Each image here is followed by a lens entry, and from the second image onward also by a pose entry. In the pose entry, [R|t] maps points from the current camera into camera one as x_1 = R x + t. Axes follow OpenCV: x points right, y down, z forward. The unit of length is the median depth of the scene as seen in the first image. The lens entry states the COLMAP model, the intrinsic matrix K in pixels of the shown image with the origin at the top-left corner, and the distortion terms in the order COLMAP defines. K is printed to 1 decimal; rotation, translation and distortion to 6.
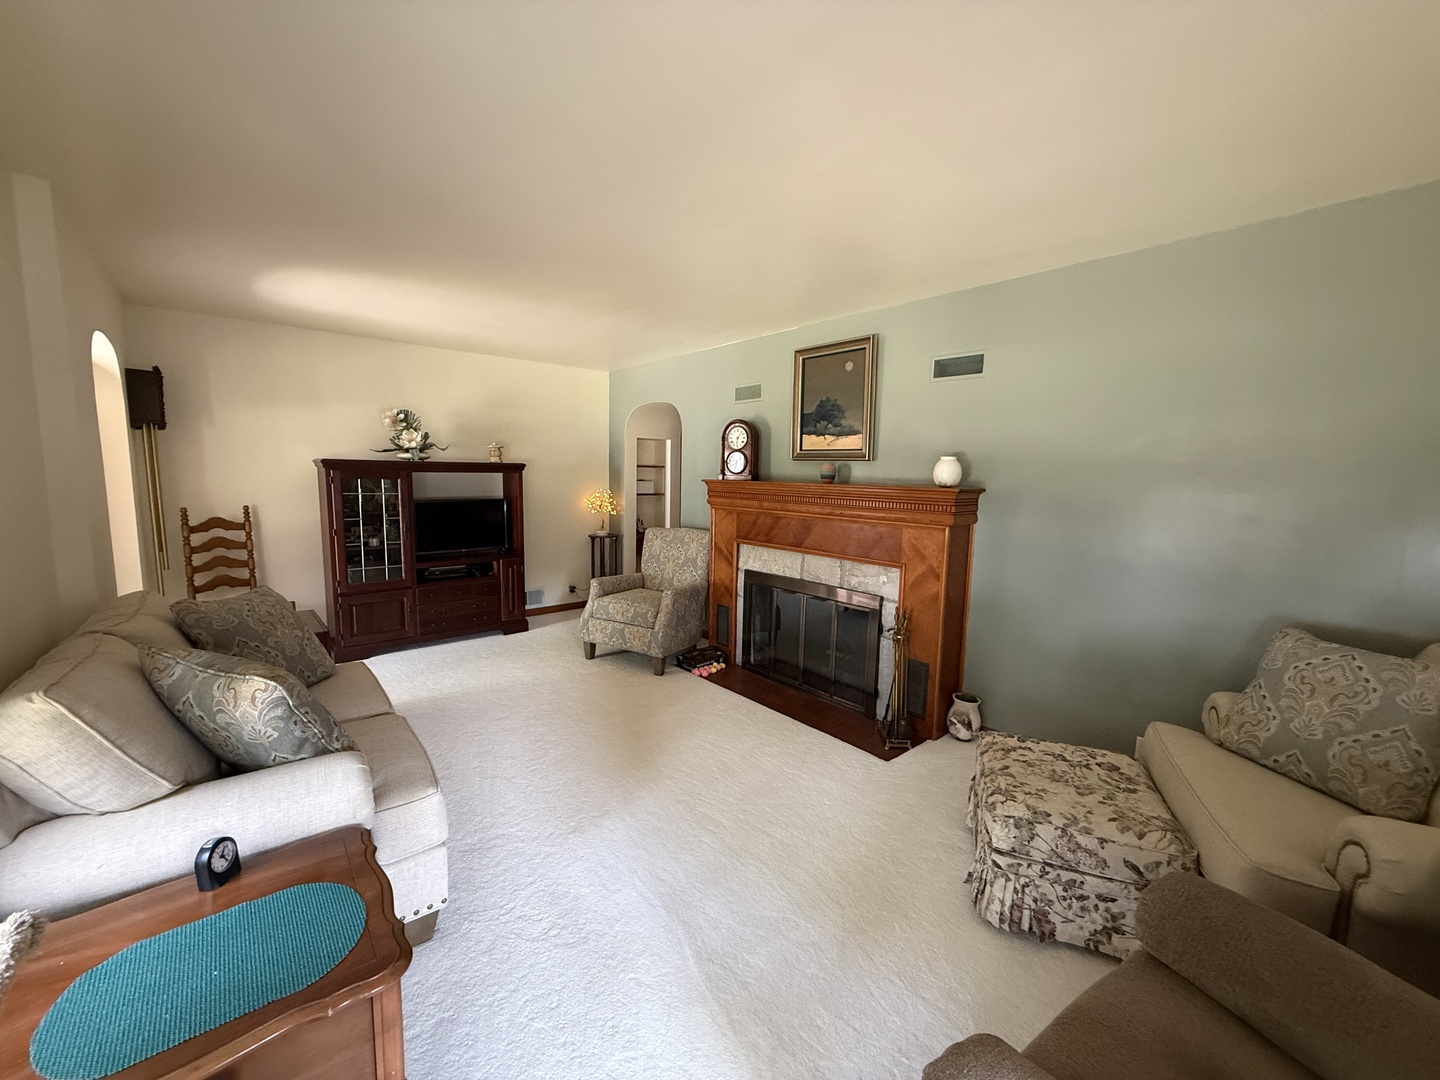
lens RADIAL K [[575.3, 0, 717.0], [0, 575.3, 541.2], [0, 0, 1]] dist [-0.001225, -0.000142]
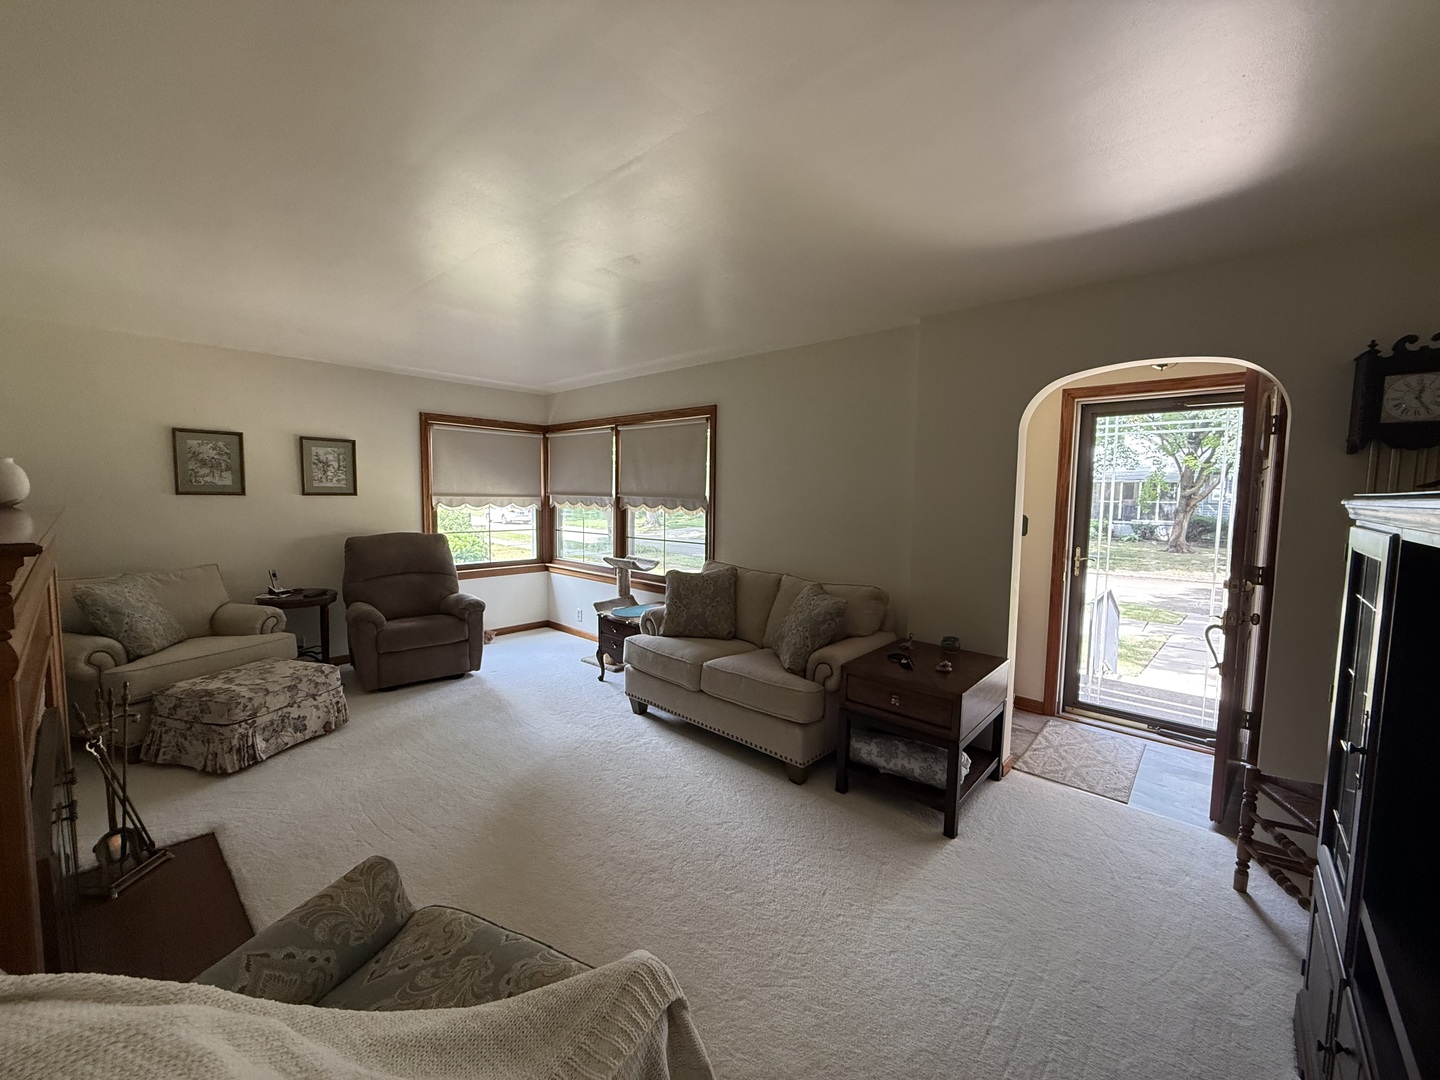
lens RADIAL K [[575.3, 0, 717.0], [0, 575.3, 541.2], [0, 0, 1]] dist [-0.001225, -0.000142]
pose [[-0.990211, -0.022896, -0.137688, -0.233833], [-0.050418, 0.978523, 0.199877, -0.180747], [0.130154, 0.204862, -0.970099, 1.401369]]
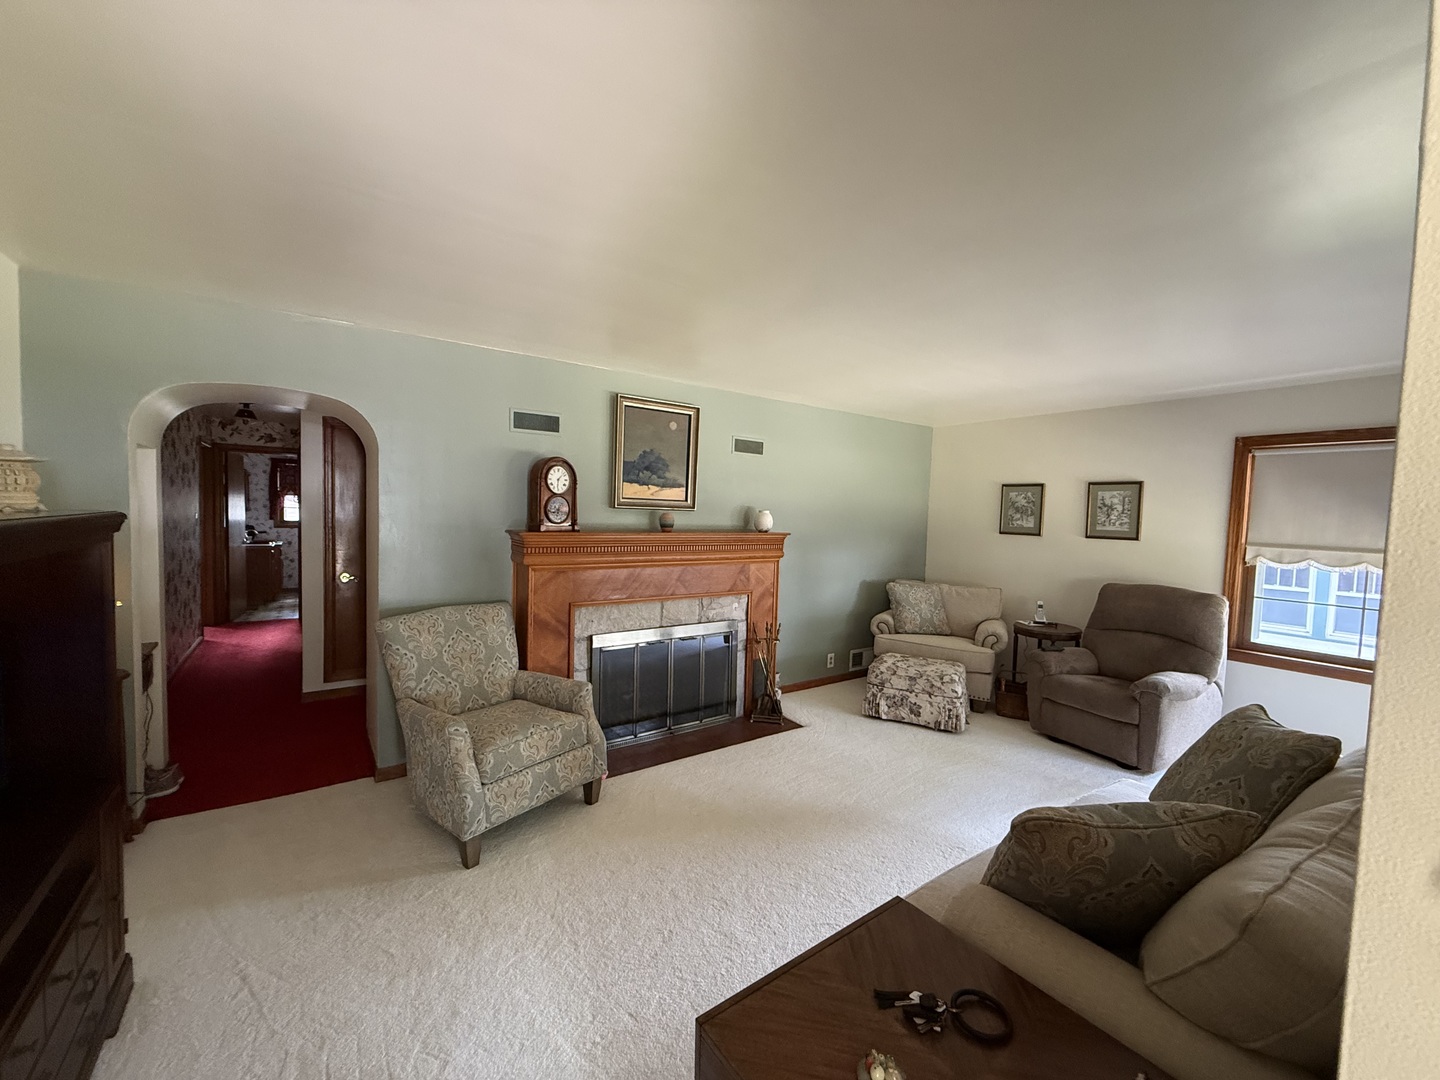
lens RADIAL K [[575.3, 0, 717.0], [0, 575.3, 541.2], [0, 0, 1]] dist [-0.001225, -0.000142]
pose [[0.091674, -0.068462, 0.993433, -0.847116], [0.093726, 0.993798, 0.059838, -0.136054], [-0.991368, 0.087625, 0.097522, 0.795756]]
